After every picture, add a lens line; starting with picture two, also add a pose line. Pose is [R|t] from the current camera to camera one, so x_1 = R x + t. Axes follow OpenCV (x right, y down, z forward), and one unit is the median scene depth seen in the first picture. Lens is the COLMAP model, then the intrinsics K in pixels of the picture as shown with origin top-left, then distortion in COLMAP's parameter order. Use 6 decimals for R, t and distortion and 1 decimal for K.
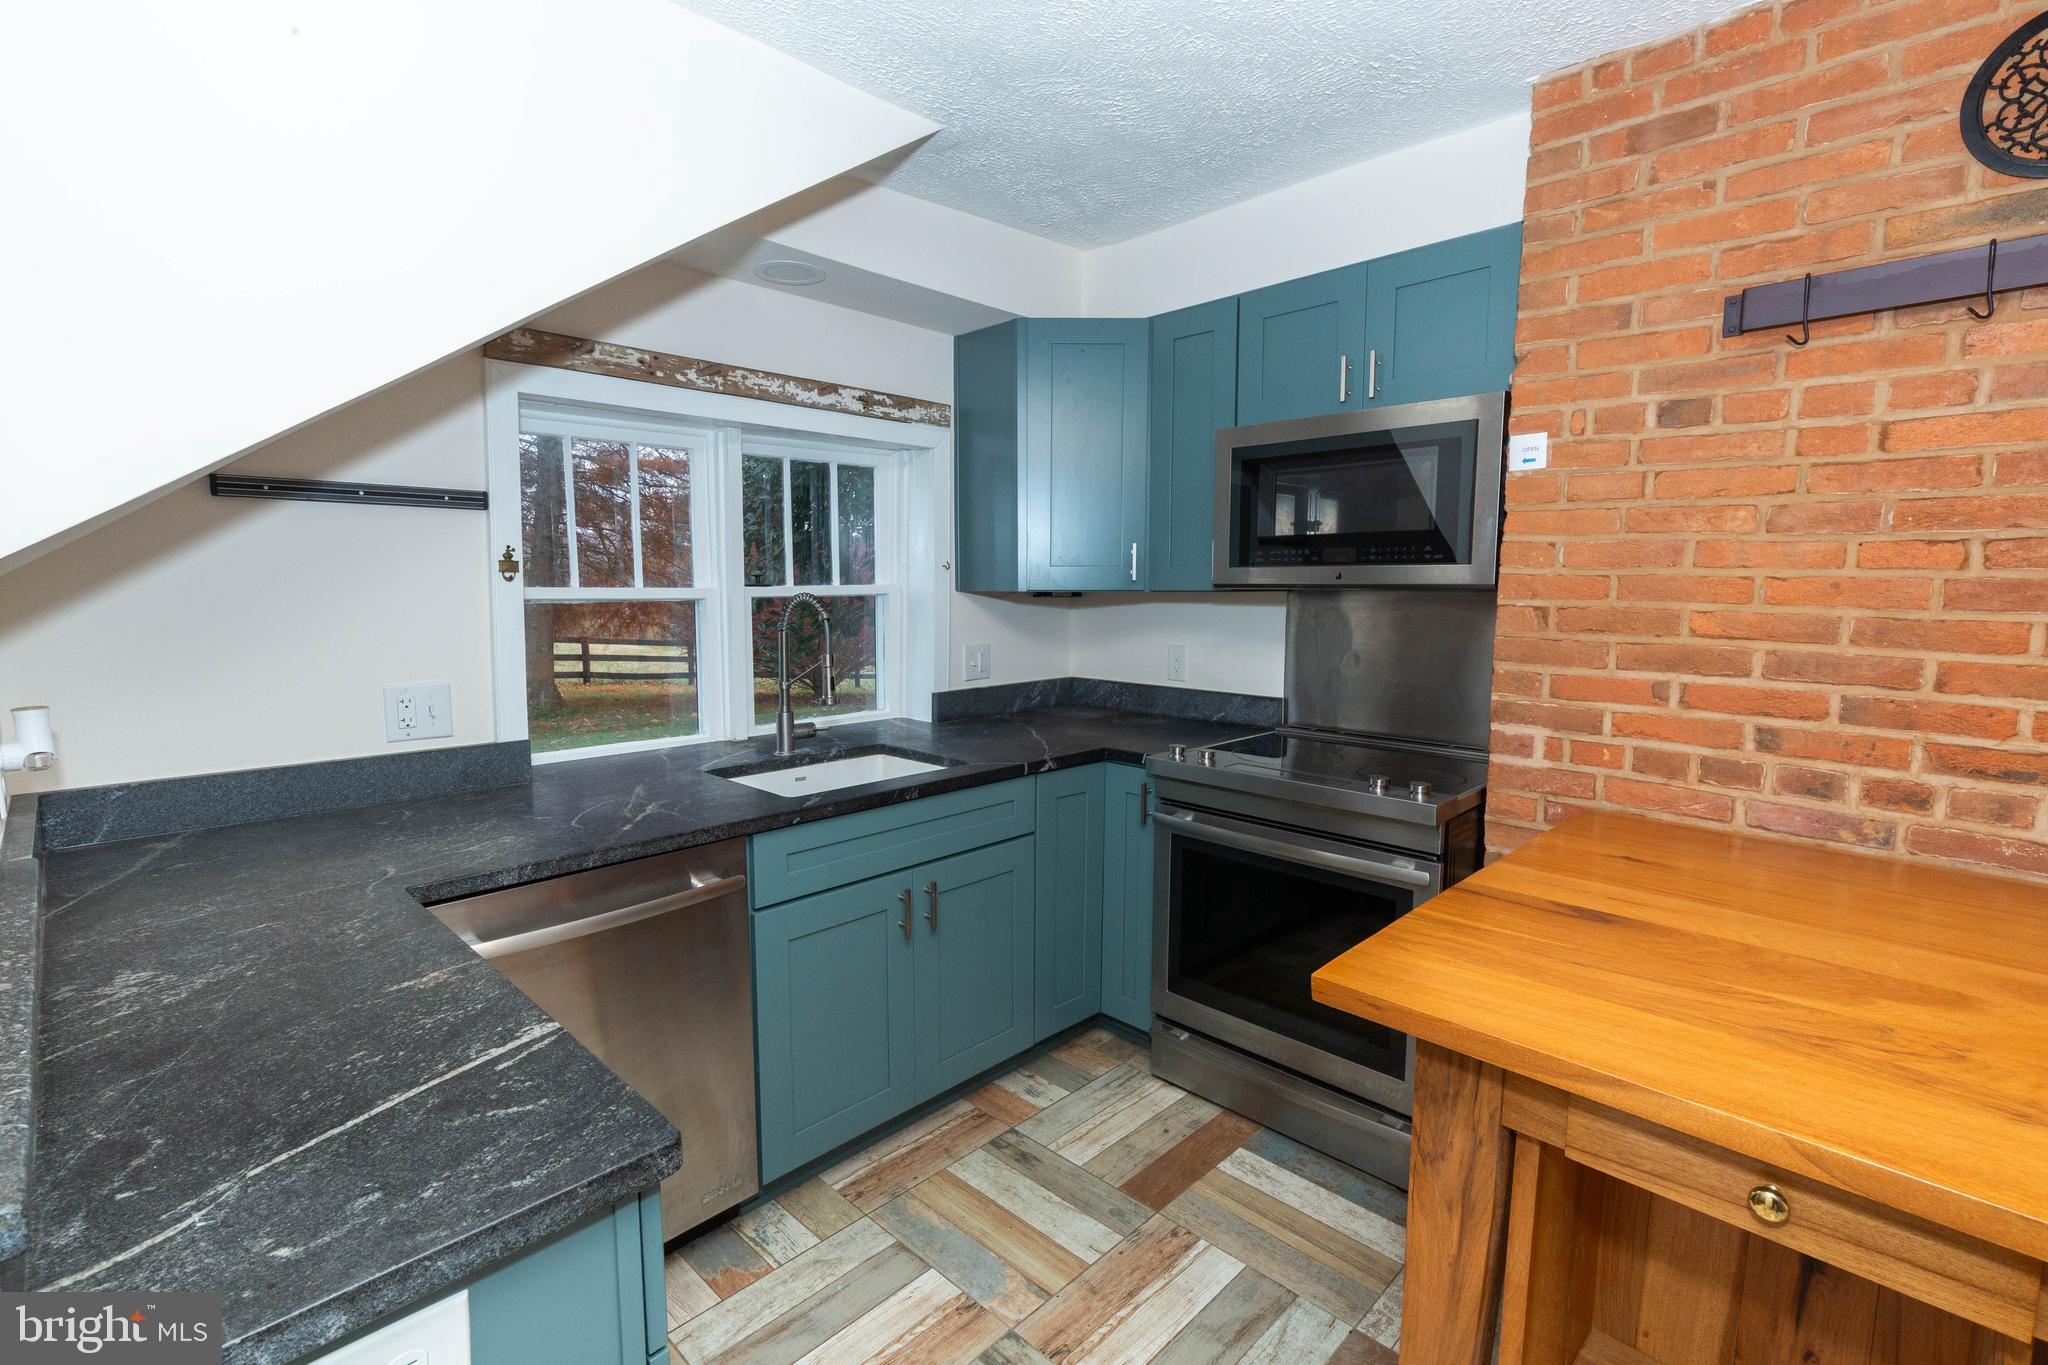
lens RADIAL K [[931.8, 0, 1020.1], [0, 931.8, 679.8], [0, 0, 1]] dist [0.001741, 0.000348]
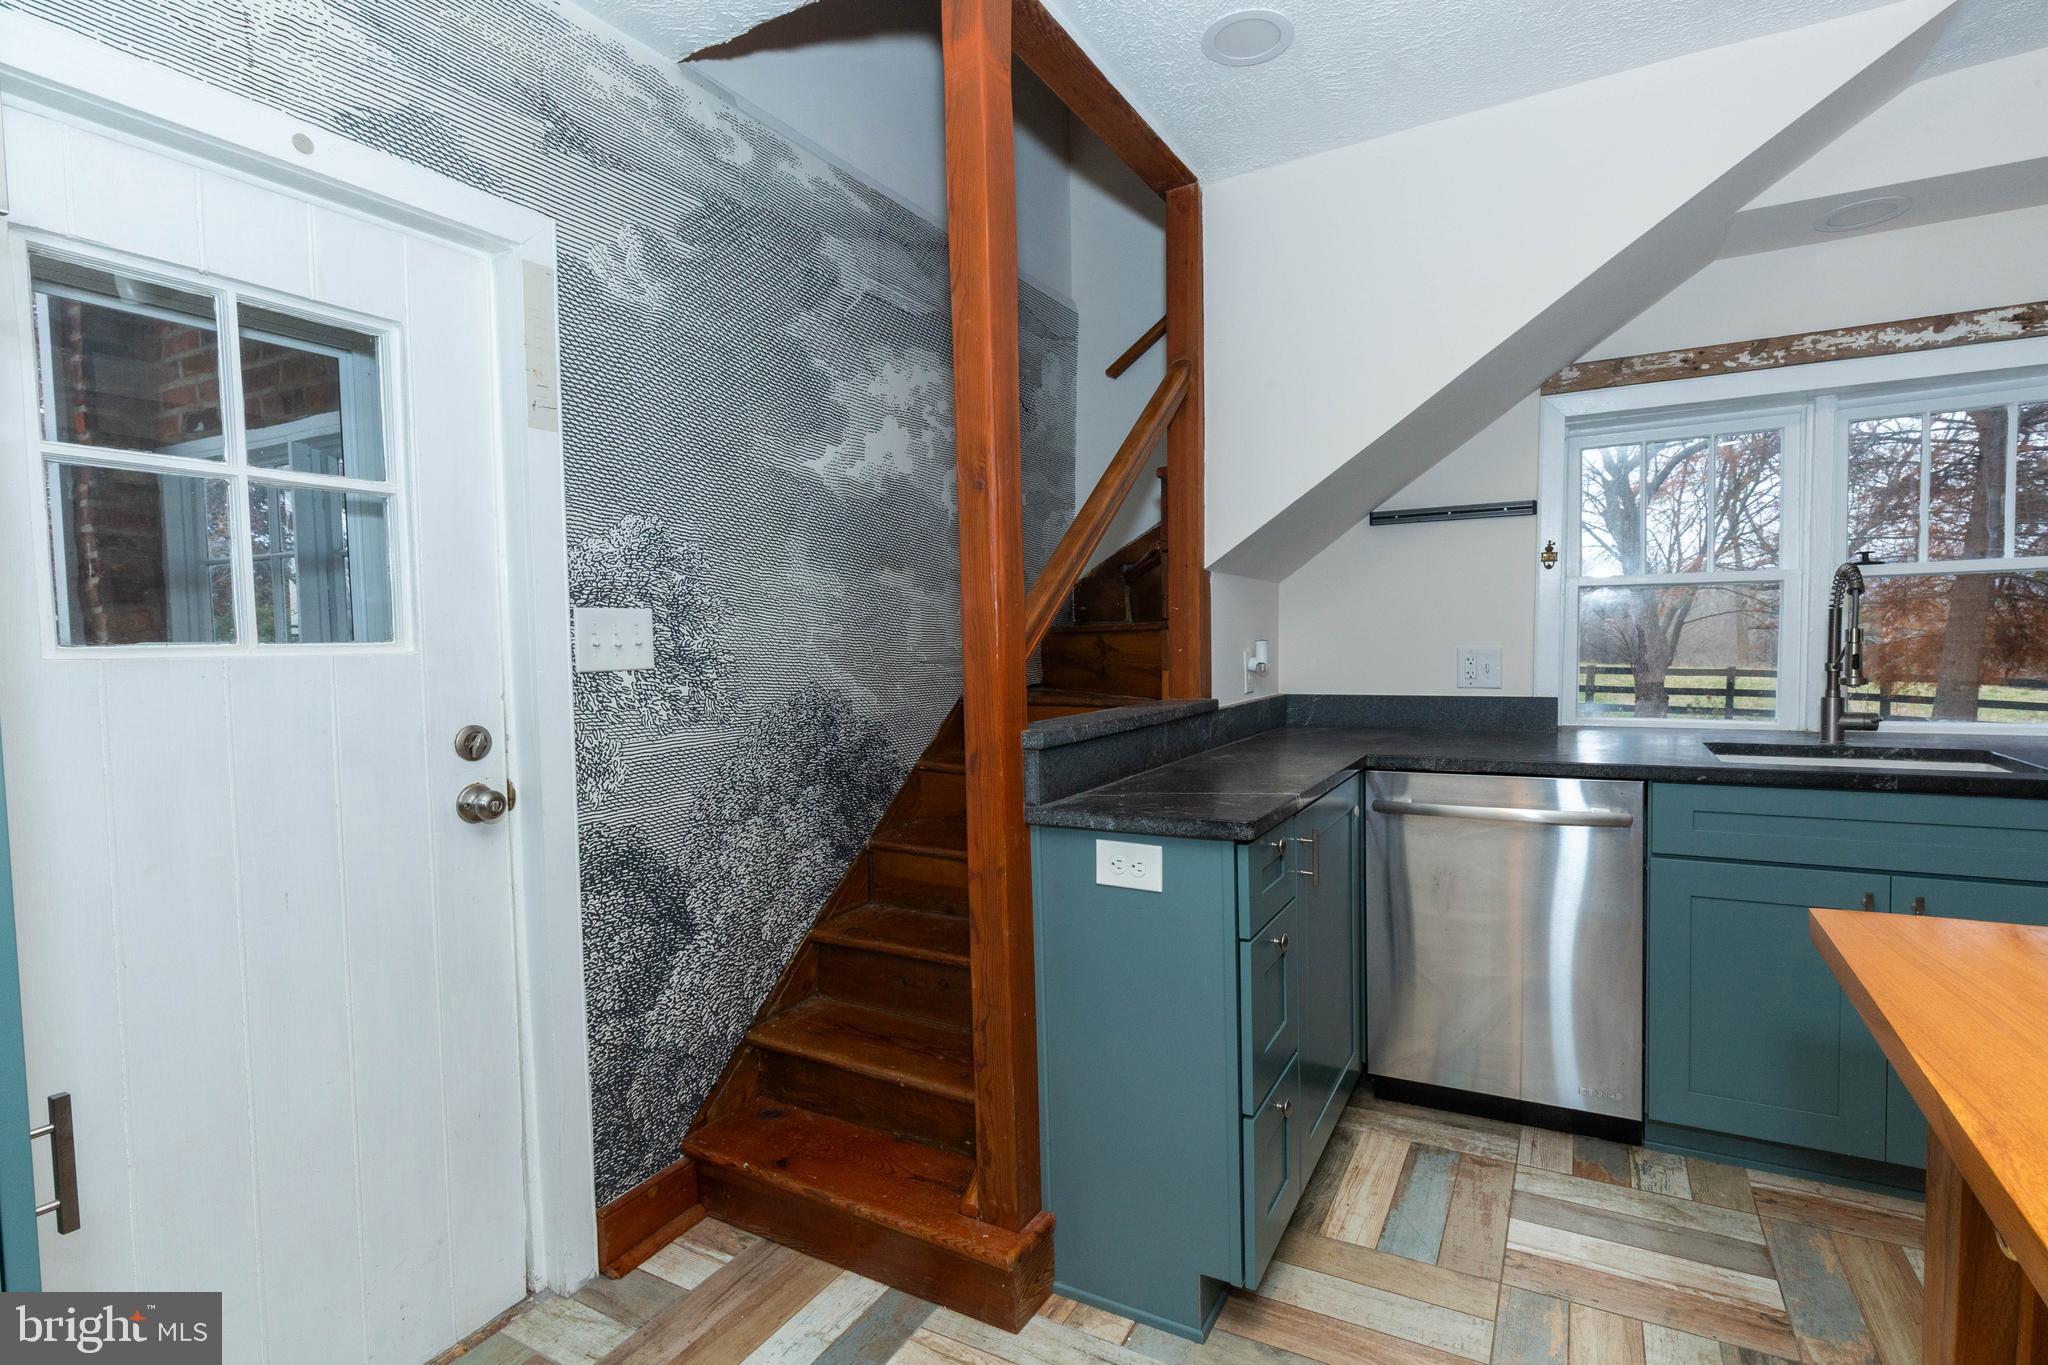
lens RADIAL K [[948.2, 0, 1097.2], [0, 948.2, 686.6], [0, 0, 1]] dist [0.001142, -0.000554]
pose [[0.298751, 0.043007, -0.953362, 0.504463], [-0.079691, 0.996619, 0.019986, 0.077268], [0.950998, 0.070003, 0.301168, 0.043903]]
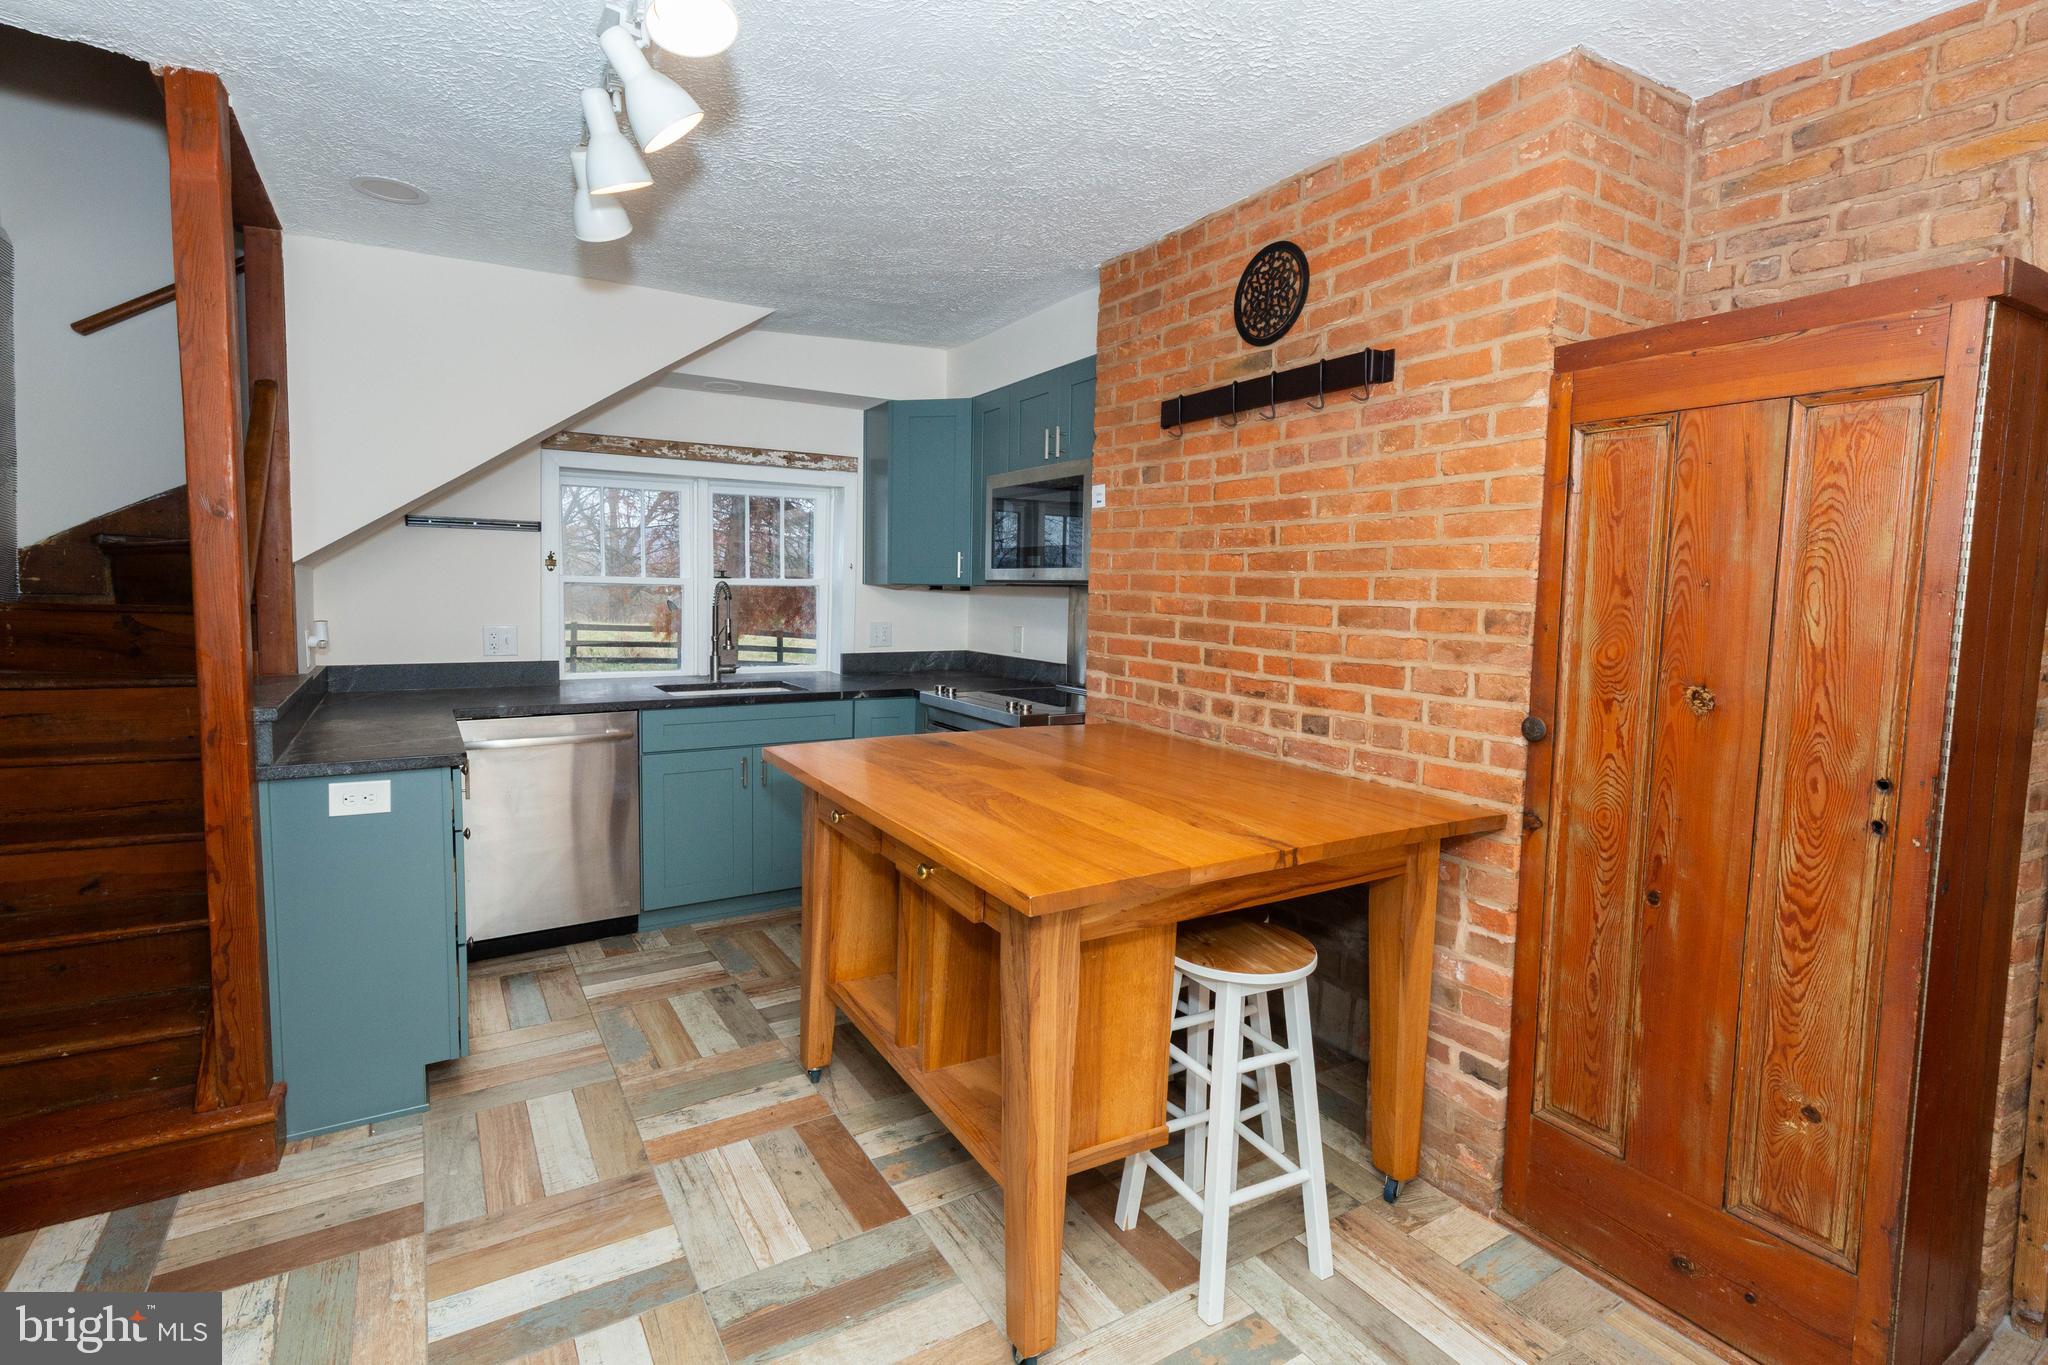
lens RADIAL K [[950.2, 0, 972.8], [0, 950.2, 661.4], [0, 0, 1]] dist [0.013011, 0.000371]
pose [[0.965208, 0.036566, -0.258912, 0.728133], [-0.043809, 0.998792, -0.022258, 0.075162], [0.257785, 0.032826, 0.965644, -0.565557]]
